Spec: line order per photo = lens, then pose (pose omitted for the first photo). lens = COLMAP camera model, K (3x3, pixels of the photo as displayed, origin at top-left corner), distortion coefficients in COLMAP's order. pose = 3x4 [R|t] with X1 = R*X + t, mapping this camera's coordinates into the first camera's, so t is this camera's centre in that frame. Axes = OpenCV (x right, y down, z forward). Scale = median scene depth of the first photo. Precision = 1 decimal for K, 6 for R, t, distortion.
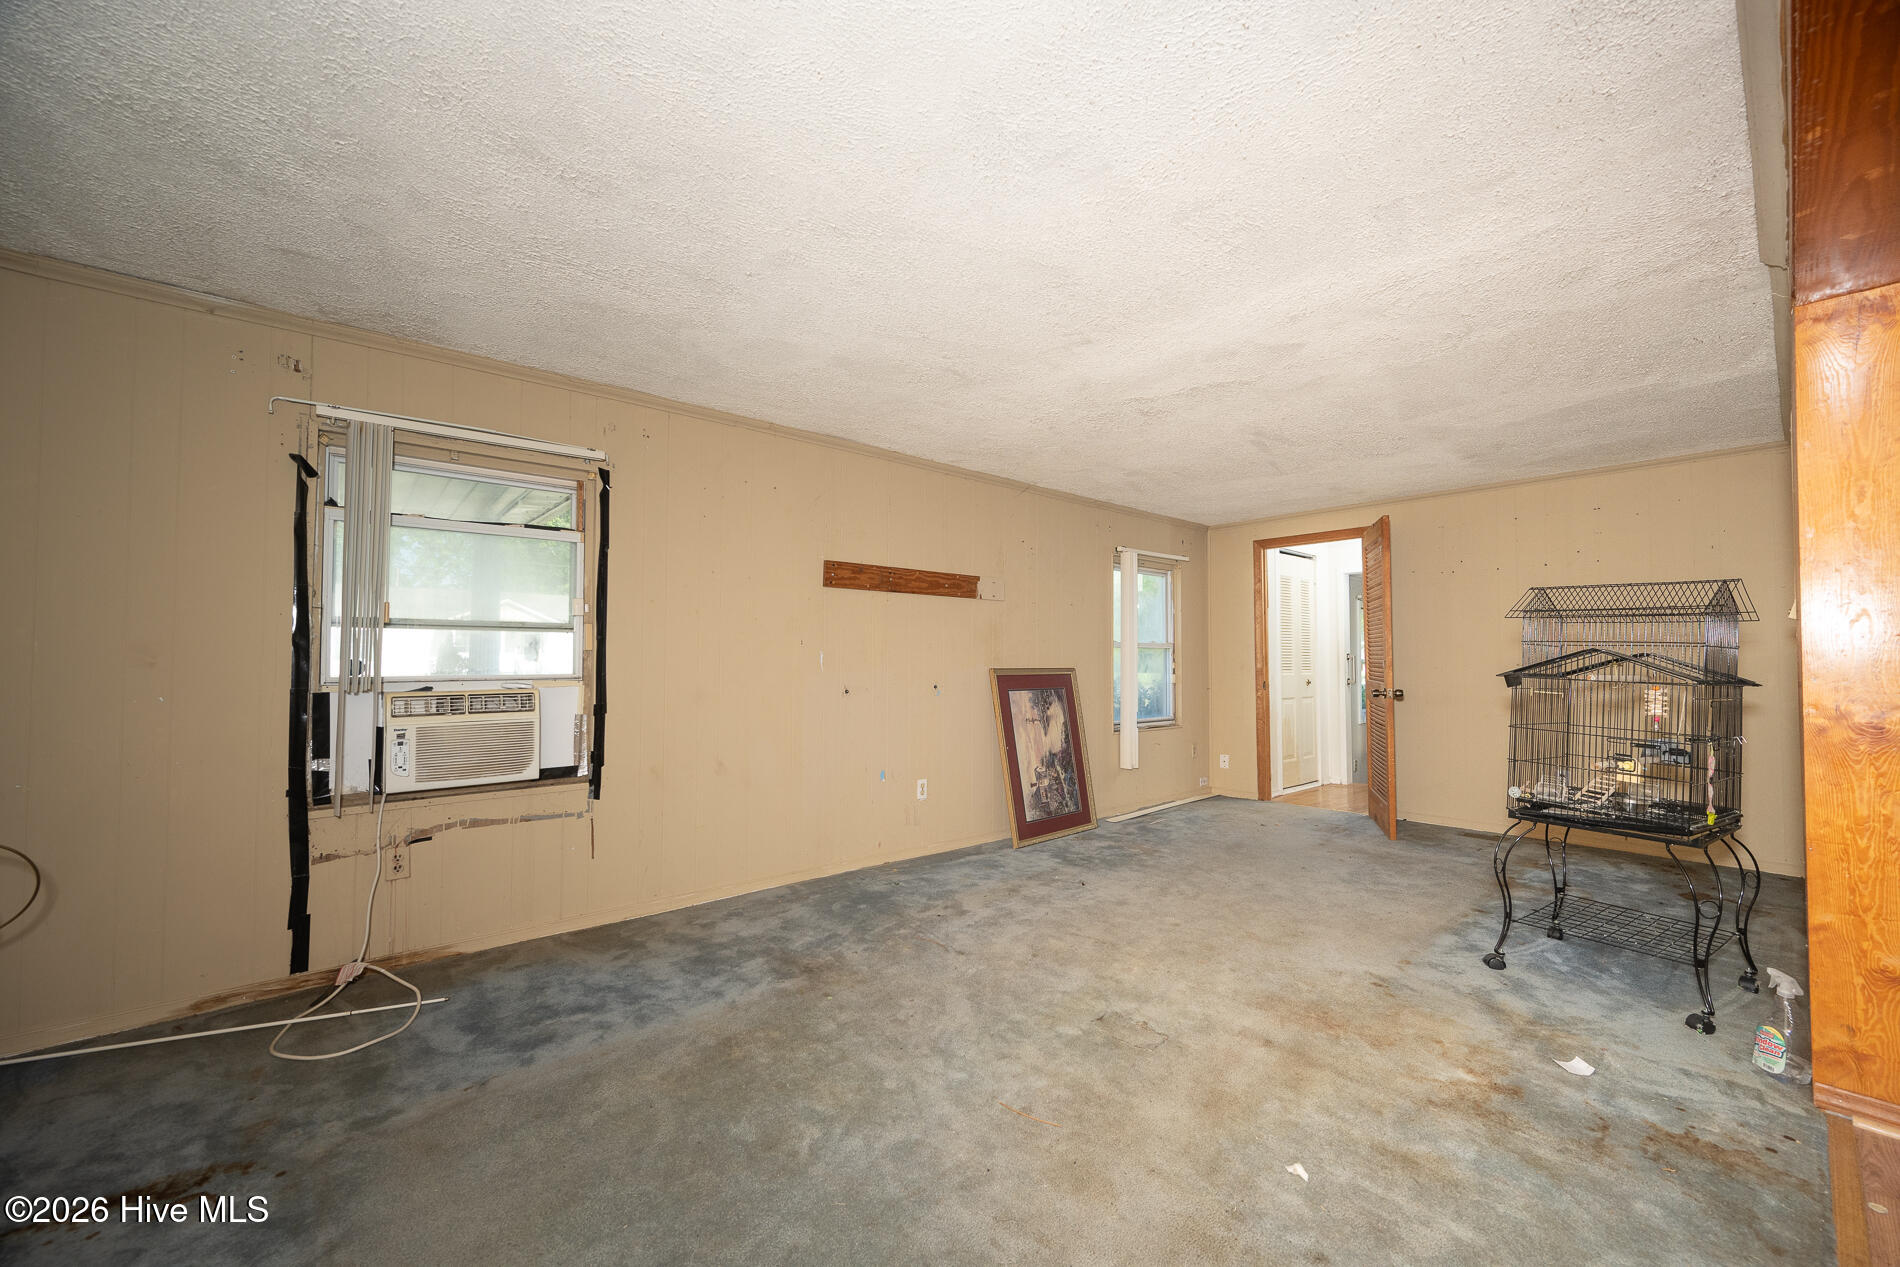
lens RADIAL K [[746.2, 0, 953.0], [0, 746.2, 640.6], [0, 0, 1]] dist [-0.000875, 0.000270]
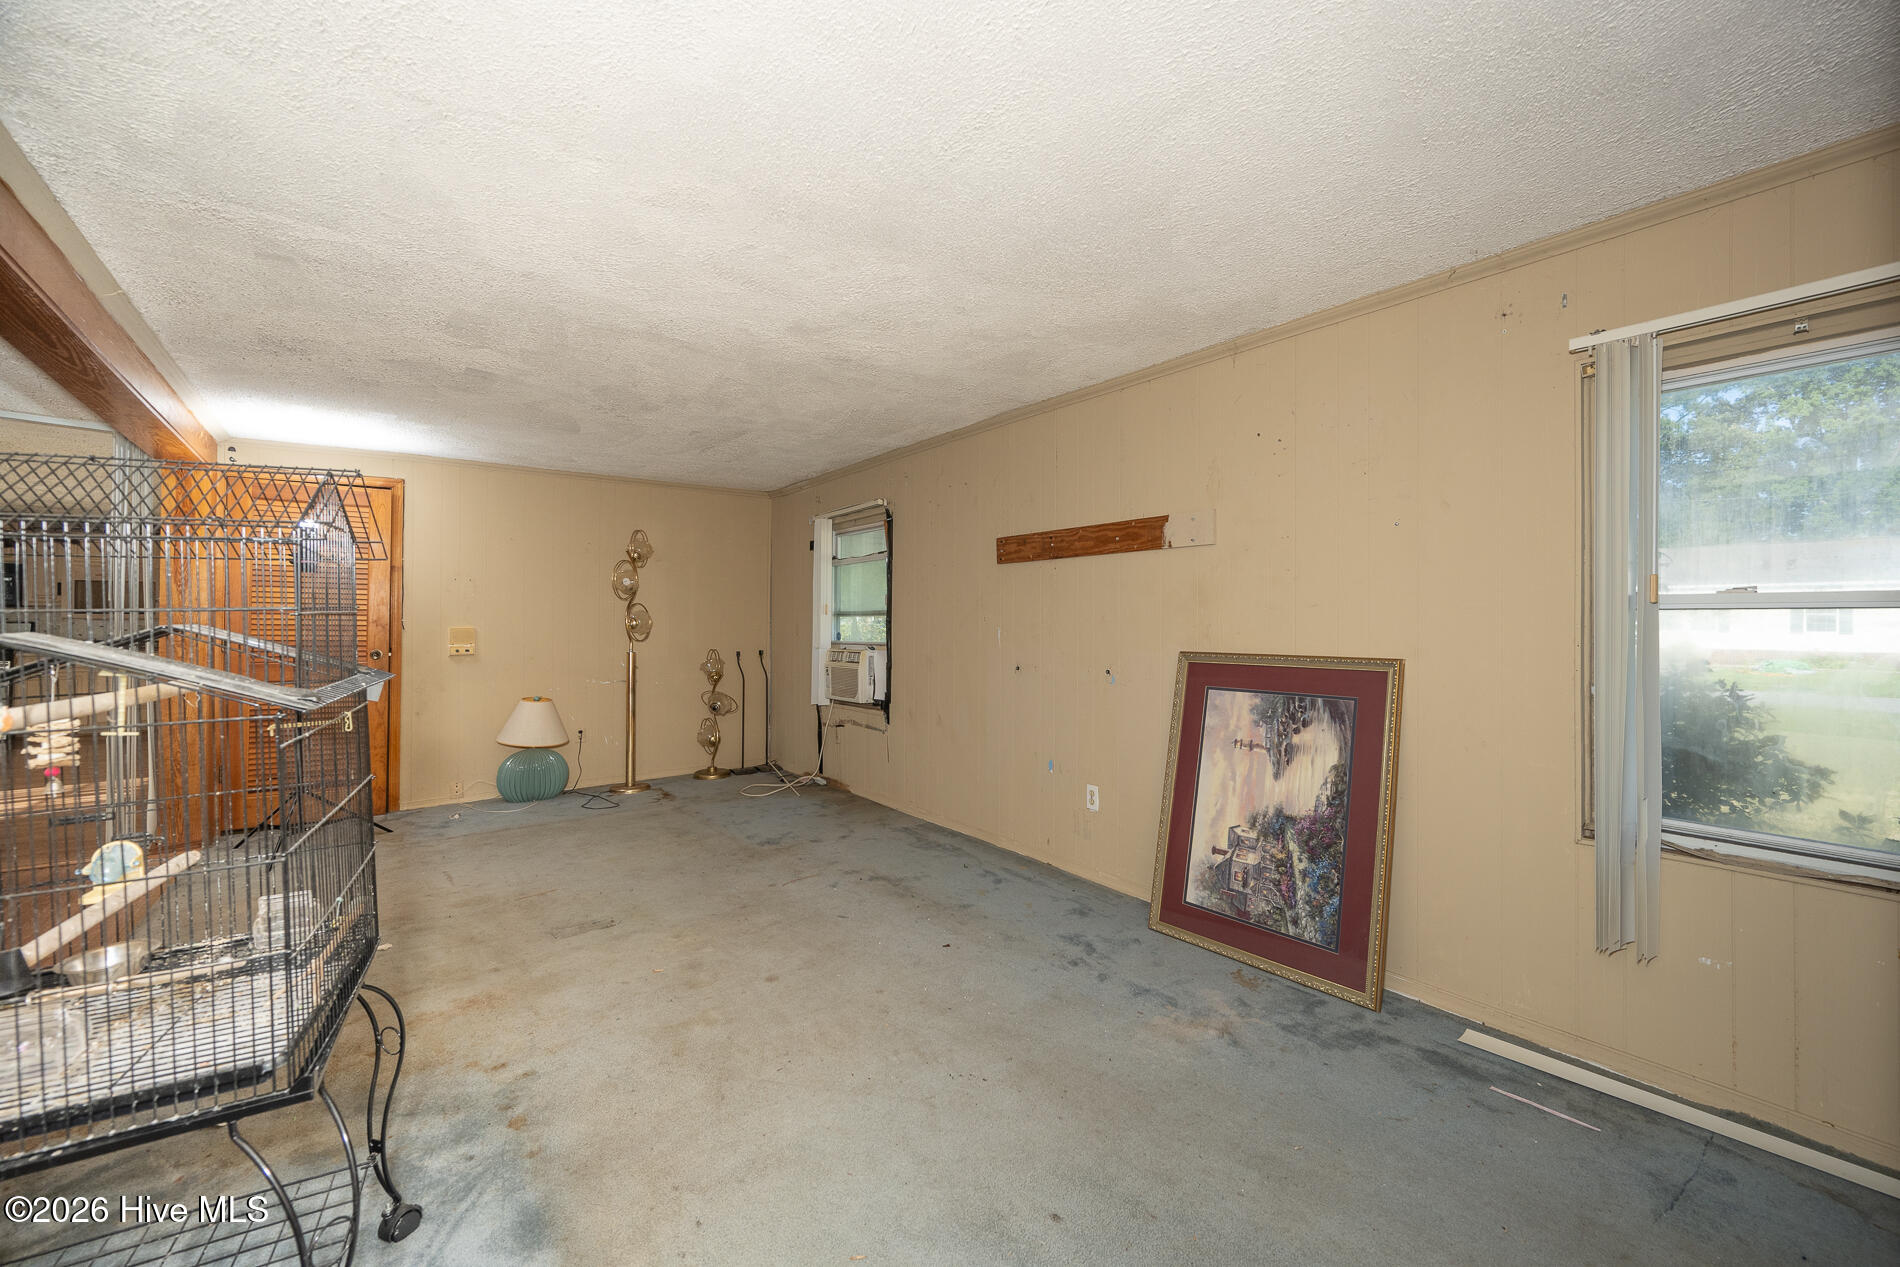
lens RADIAL K [[746.2, 0, 951.4], [0, 746.2, 631.5], [0, 0, 1]] dist [-0.000875, 0.000270]
pose [[-0.059776, -0.004880, -0.998200, 0.710709], [0.009004, 0.999945, -0.005428, 0.021127], [0.998171, -0.009312, -0.059729, 0.827531]]
